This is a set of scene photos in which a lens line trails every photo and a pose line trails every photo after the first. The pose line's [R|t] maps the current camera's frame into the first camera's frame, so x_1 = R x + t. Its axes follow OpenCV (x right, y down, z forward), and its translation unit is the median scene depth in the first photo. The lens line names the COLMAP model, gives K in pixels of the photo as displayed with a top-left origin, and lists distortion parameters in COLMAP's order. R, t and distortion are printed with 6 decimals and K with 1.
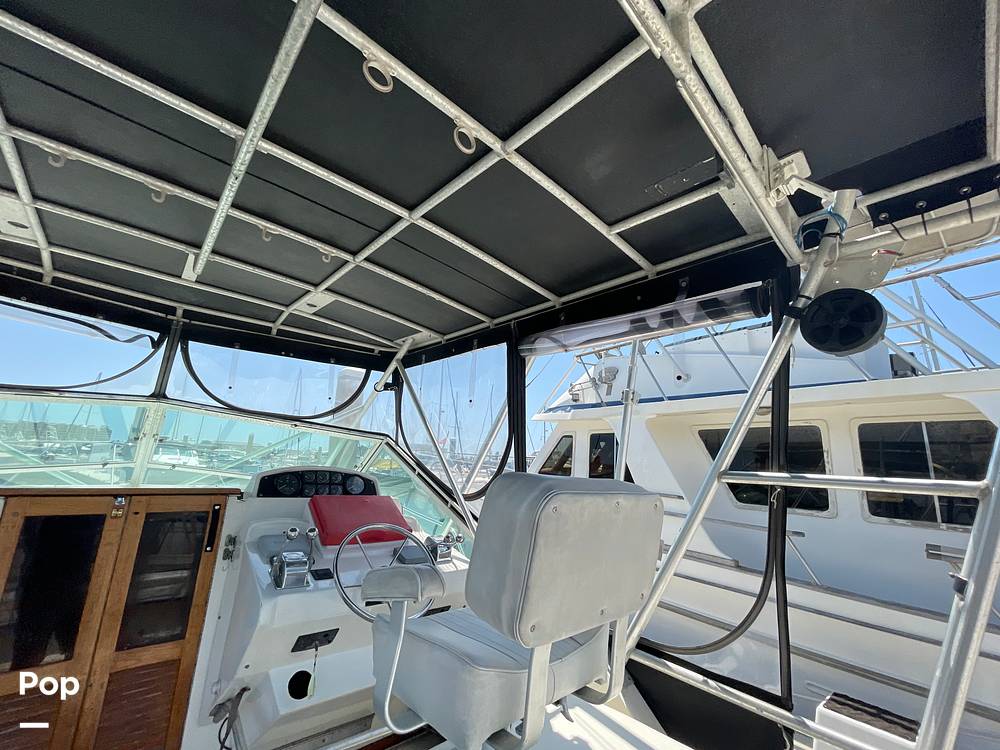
lens RADIAL K [[404.8, 0, 501.5], [0, 404.8, 378.0], [0, 0, 1]] dist [0.002070, 0.000279]
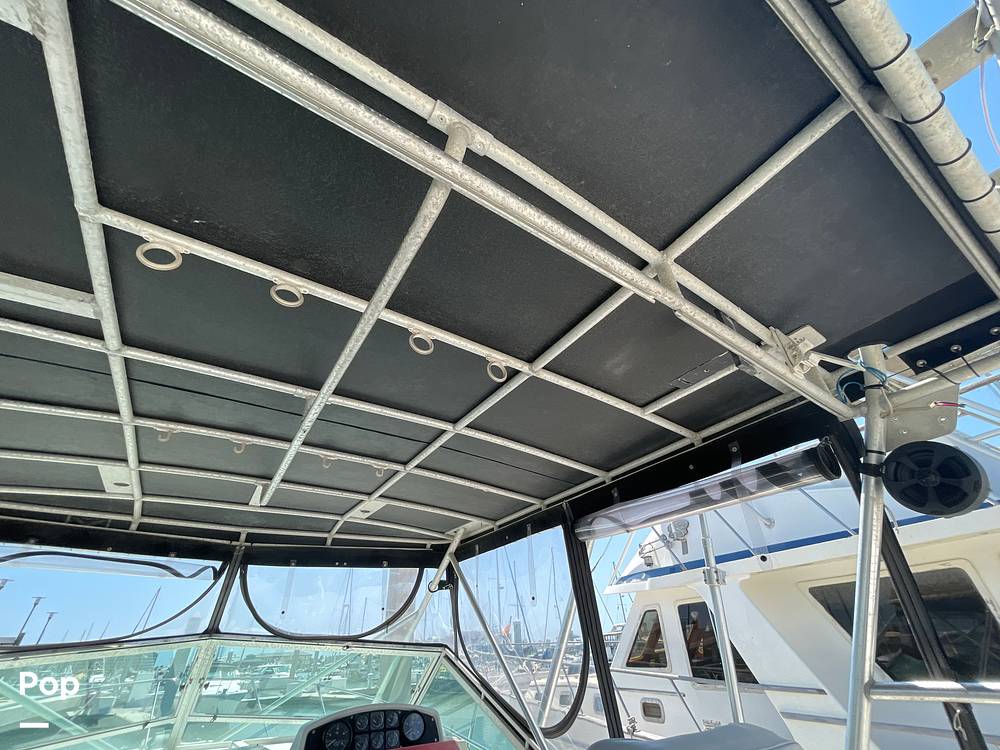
lens RADIAL K [[405.9, 0, 501.7], [0, 405.9, 378.3], [0, 0, 1]] dist [0.000954, 0.000257]
pose [[0.983510, -0.163955, -0.076336, 0.003407], [0.123477, 0.917136, -0.378965, -0.067649], [0.132143, 0.363290, 0.922257, -0.021388]]
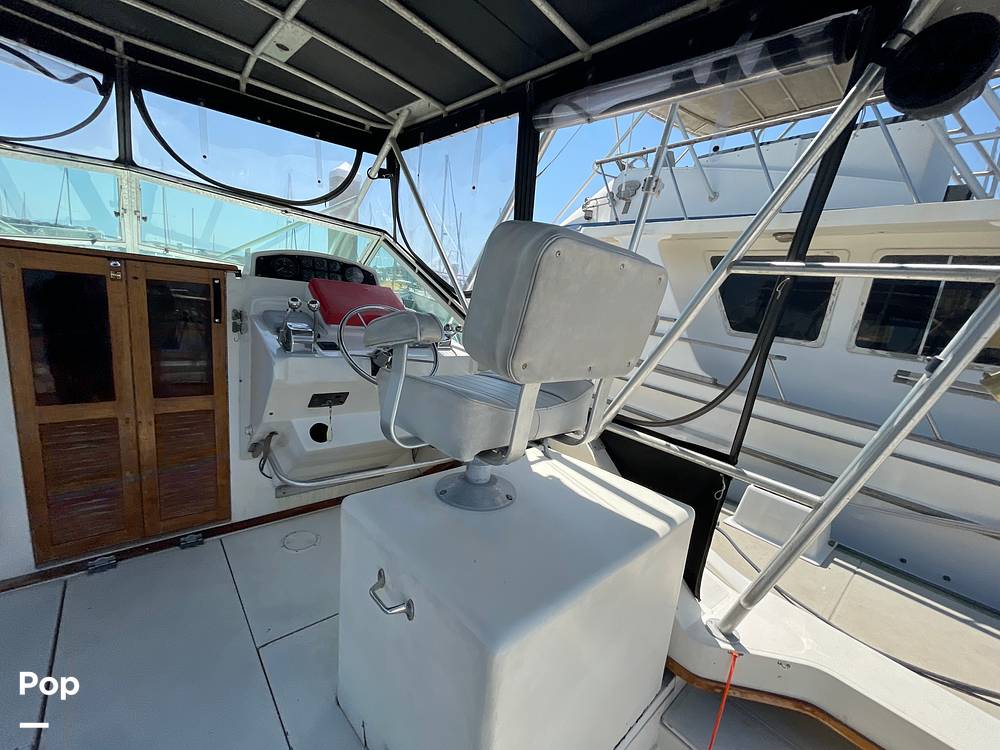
lens RADIAL K [[405.9, 0, 501.7], [0, 405.9, 378.3], [0, 0, 1]] dist [0.000954, 0.000257]
pose [[0.997919, 0.063841, 0.009075, 0.004023], [-0.062090, 0.913352, 0.402409, 0.088263], [0.017401, -0.402135, 0.915415, 0.002165]]
